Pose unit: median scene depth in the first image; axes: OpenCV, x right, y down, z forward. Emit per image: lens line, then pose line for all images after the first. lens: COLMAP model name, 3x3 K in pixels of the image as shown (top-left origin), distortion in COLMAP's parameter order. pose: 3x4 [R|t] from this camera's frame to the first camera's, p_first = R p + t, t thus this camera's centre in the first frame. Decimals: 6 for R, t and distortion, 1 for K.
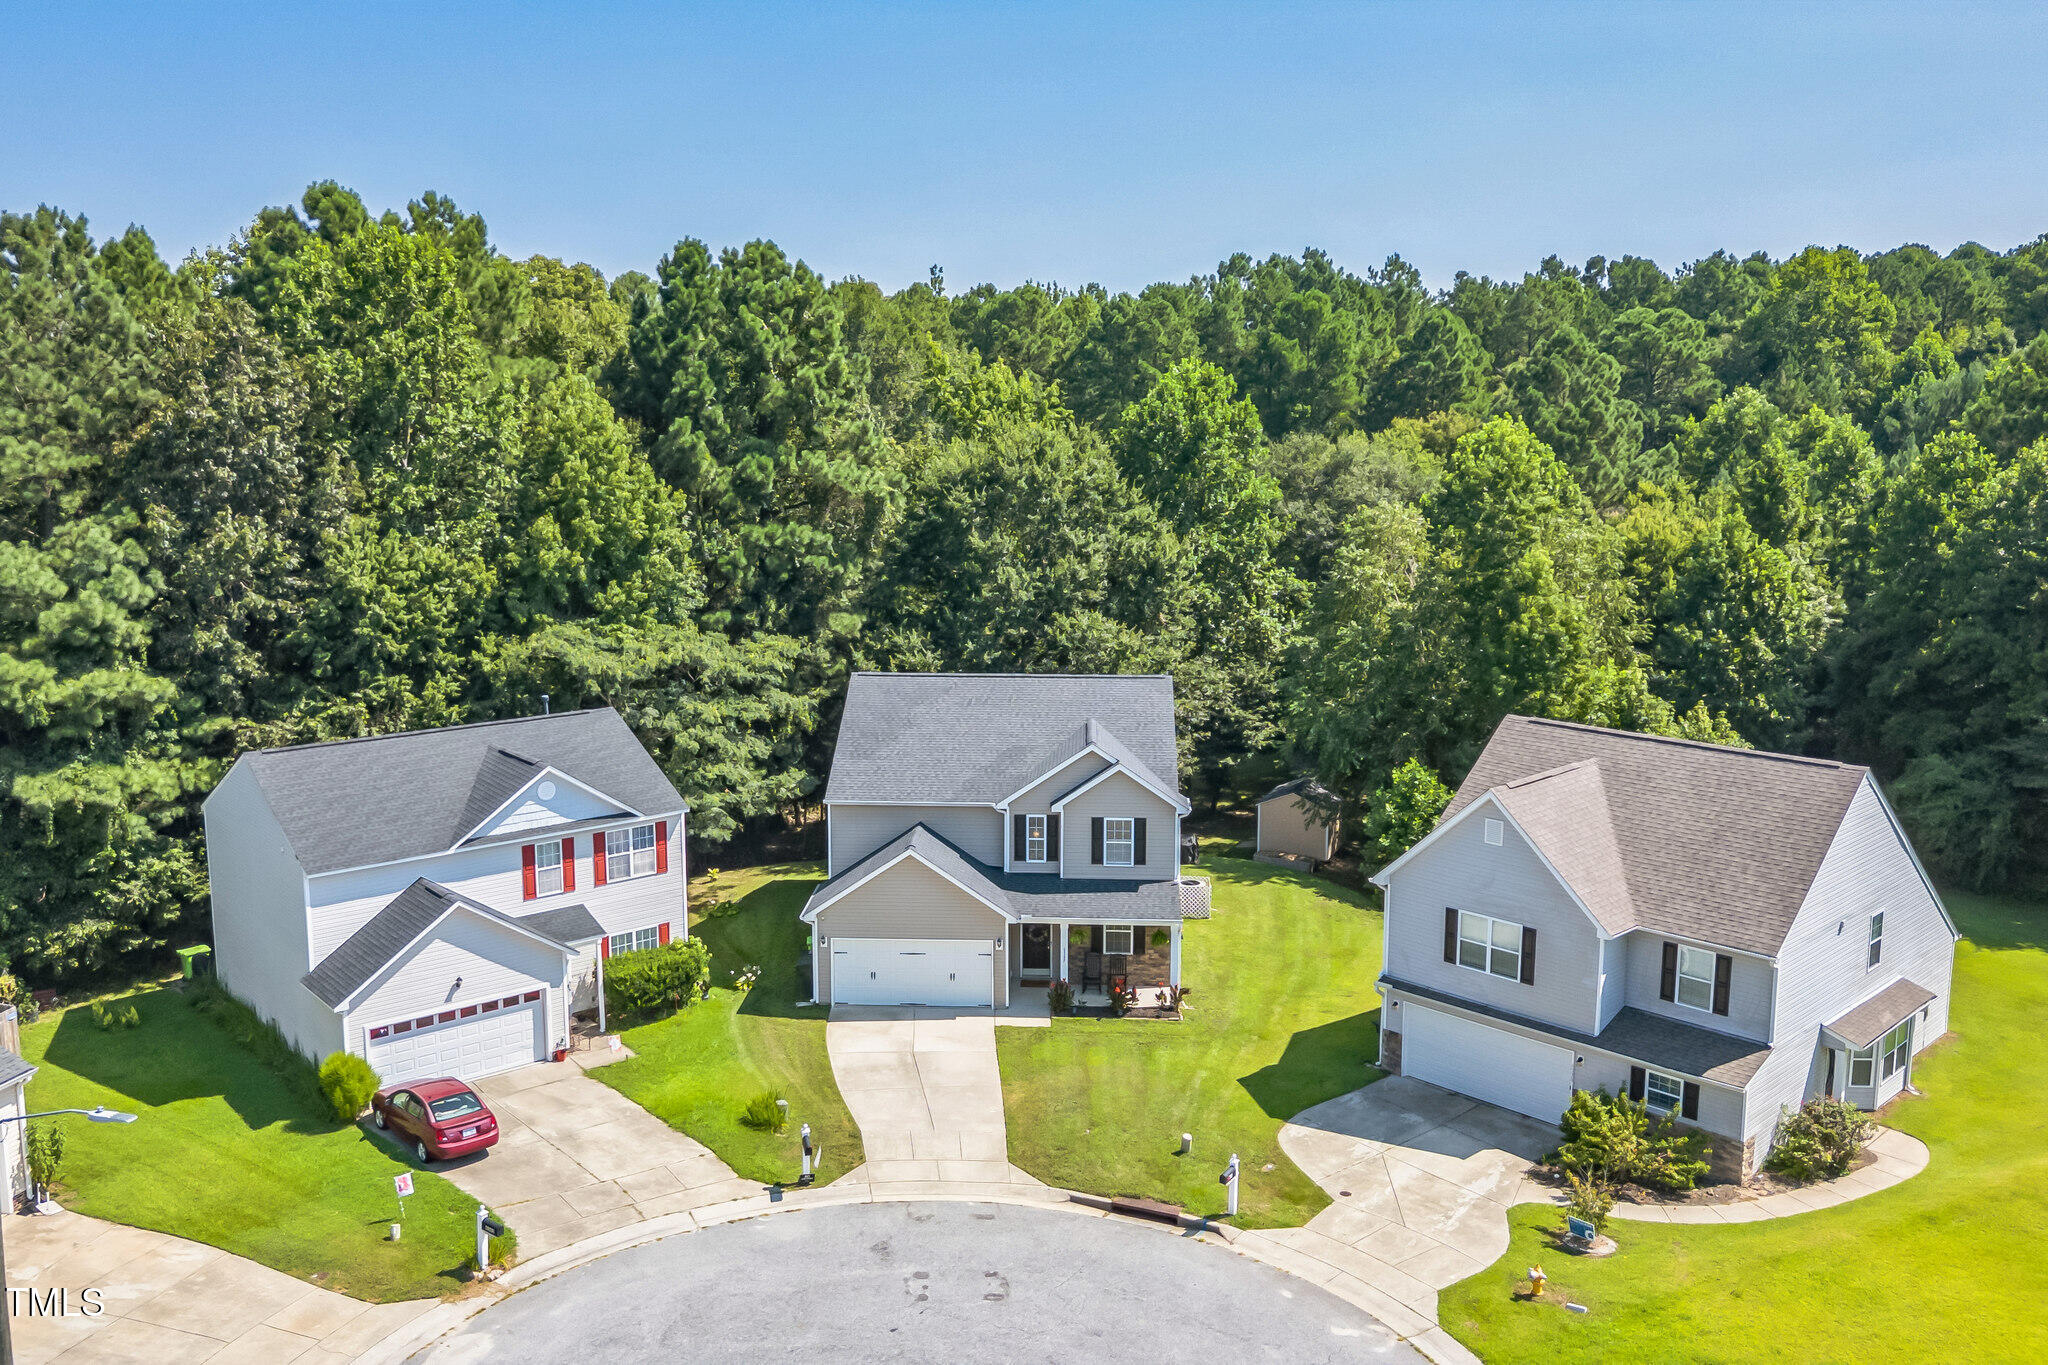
lens RADIAL K [[1701.9, 0, 1024.0], [0, 1701.9, 682.5], [0, 0, 1]] dist [0.098198, -0.128972]
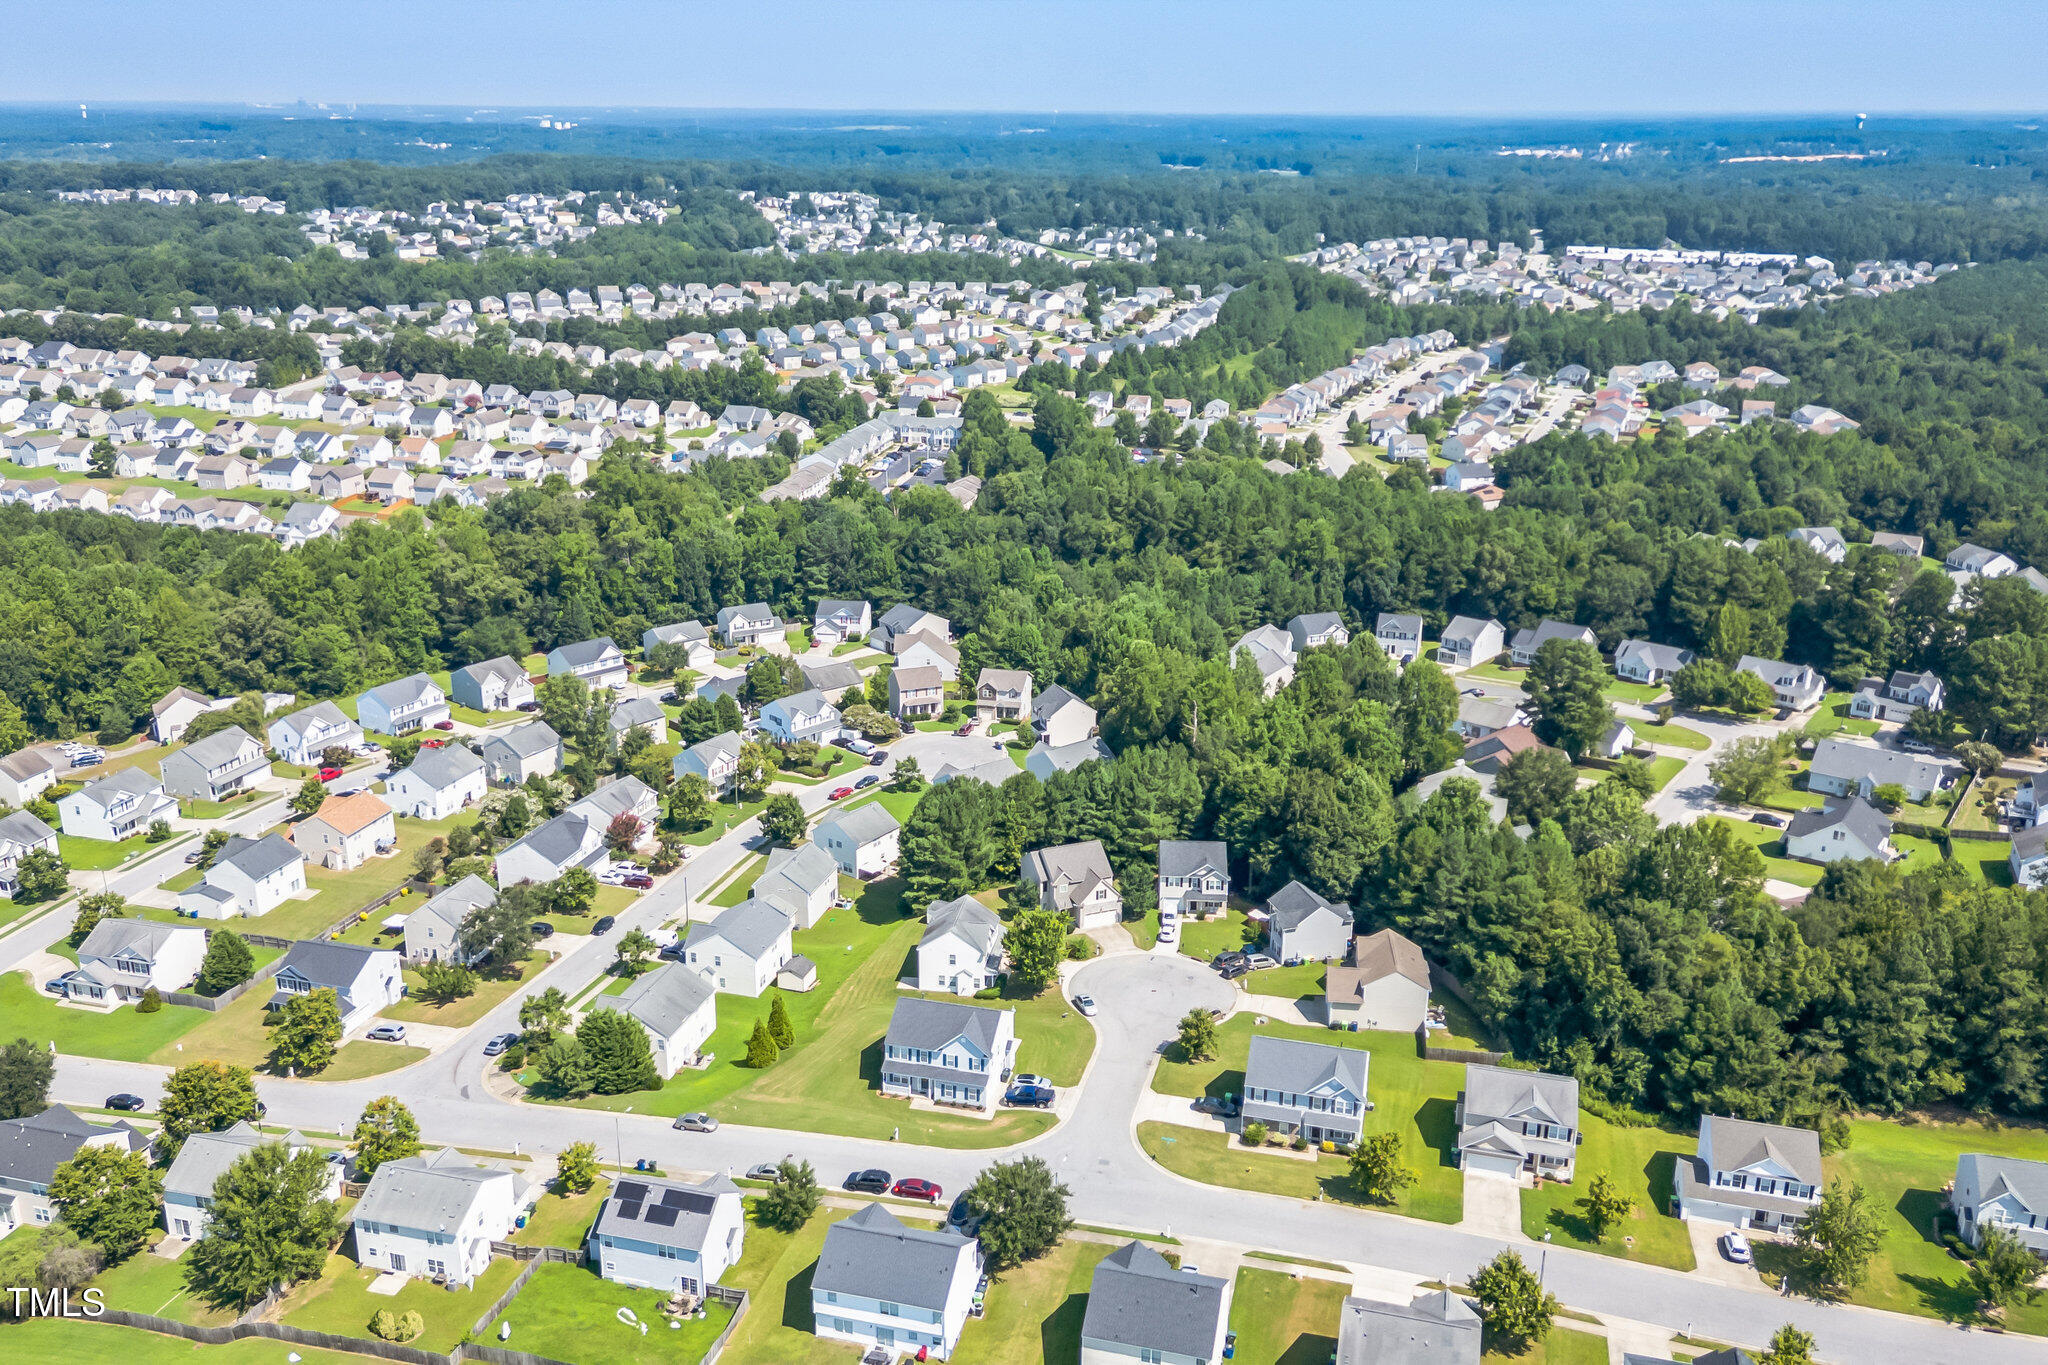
lens RADIAL K [[1701.9, 0, 1024.0], [0, 1701.9, 682.5], [0, 0, 1]] dist [0.098198, -0.128972]
pose [[0.682109, 0.234738, -0.692550, 5.158939], [-0.129246, 0.970867, 0.201775, -1.165201], [0.719738, -0.048123, 0.692576, -3.450848]]
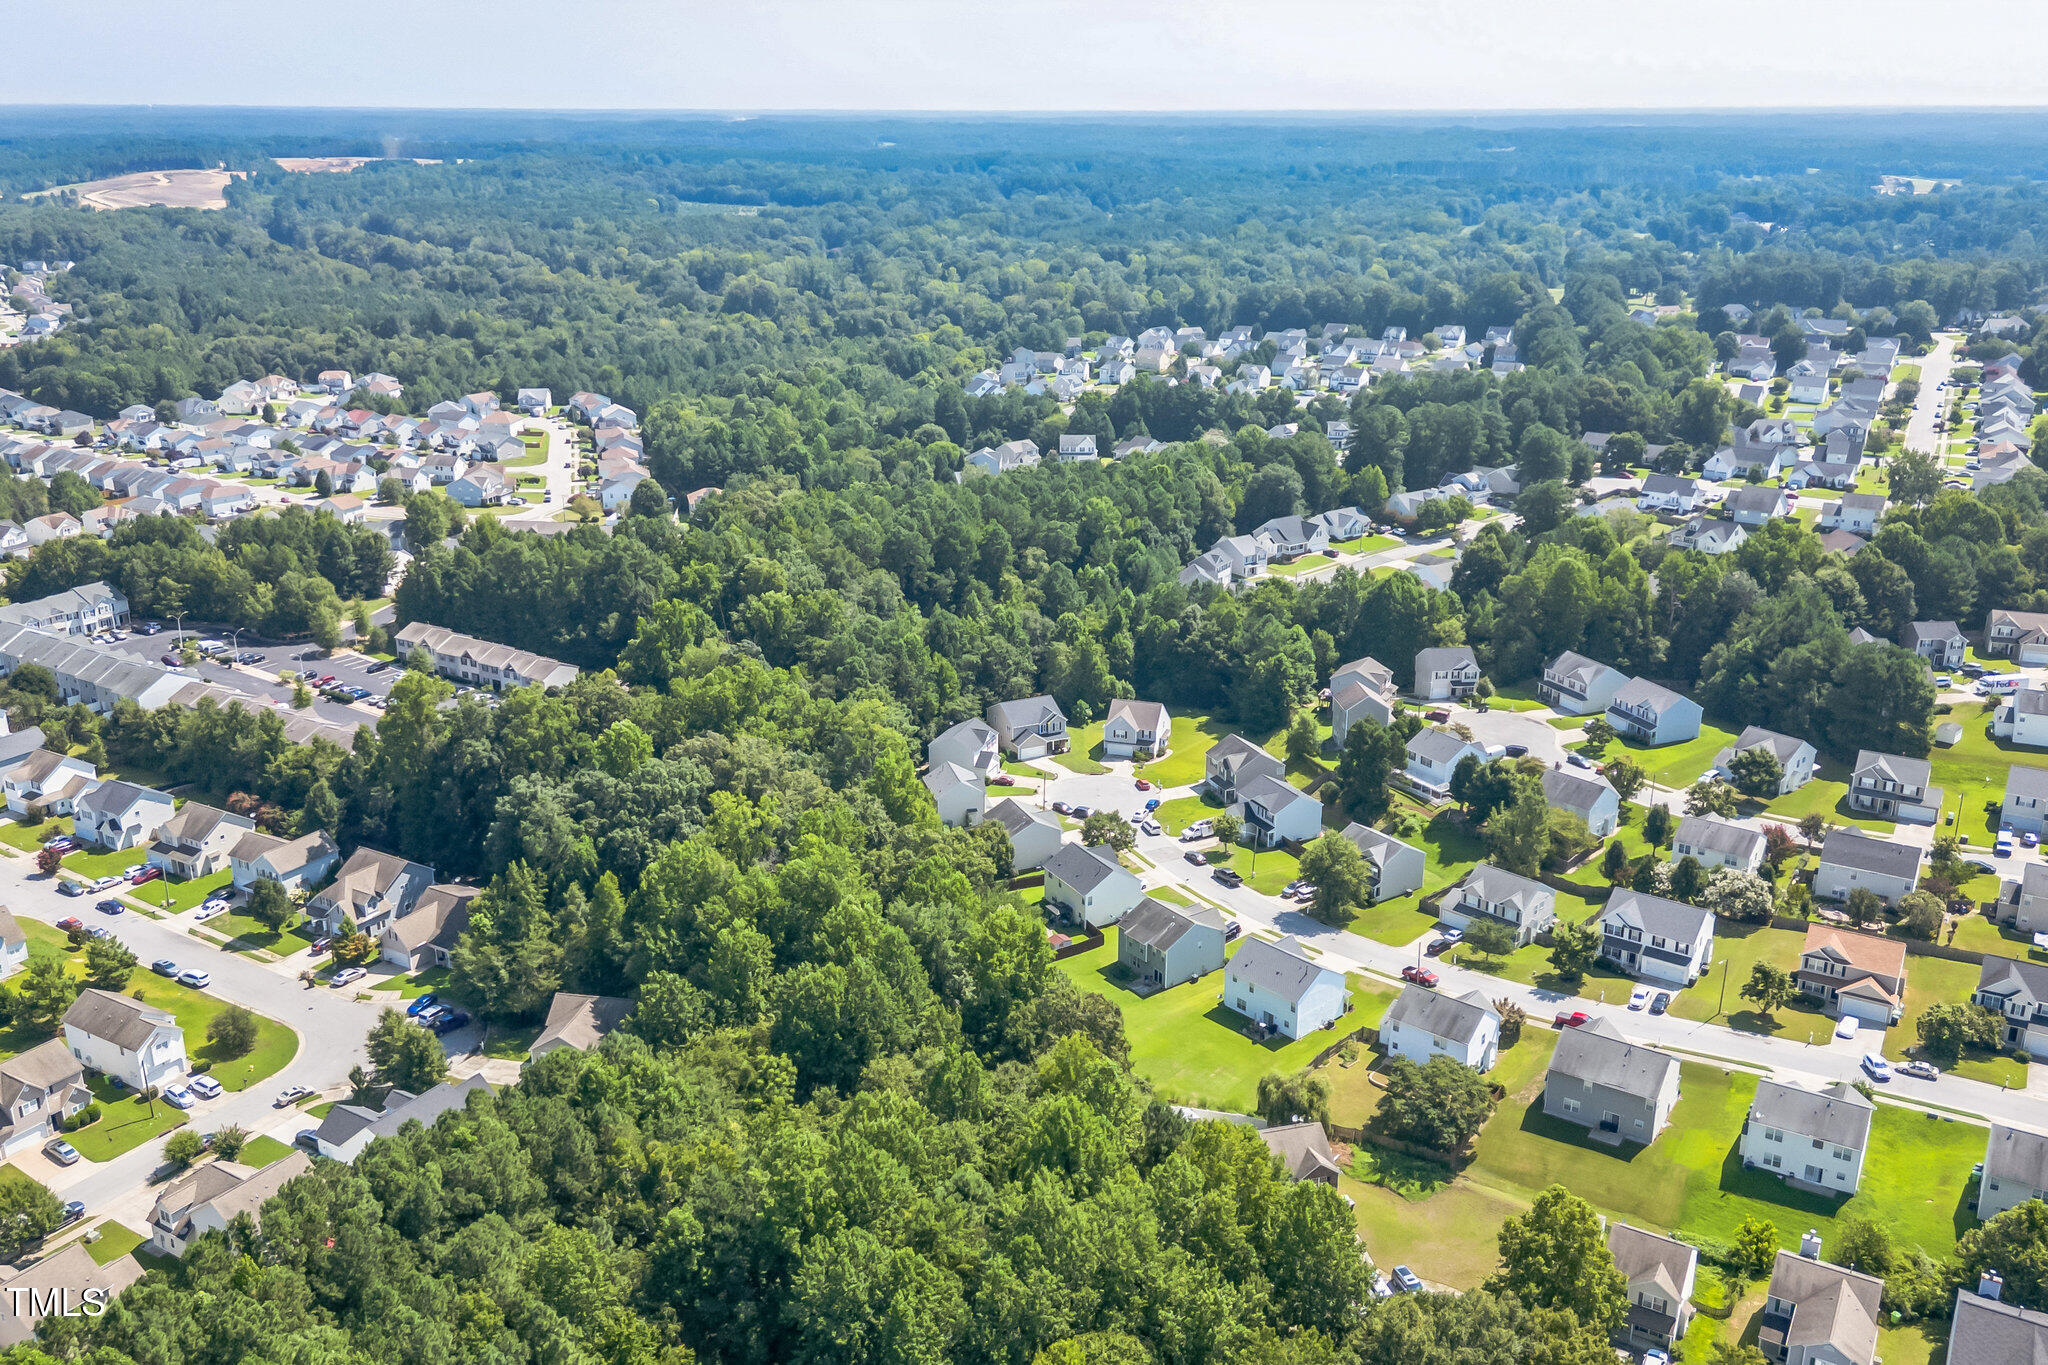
lens RADIAL K [[1701.9, 0, 1024.0], [0, 1701.9, 682.5], [0, 0, 1]] dist [0.098198, -0.128972]
pose [[0.880623, -0.157050, 0.447034, -2.608745], [0.085755, 0.980718, 0.175610, -1.087213], [-0.465993, -0.116311, 0.877110, -4.078585]]
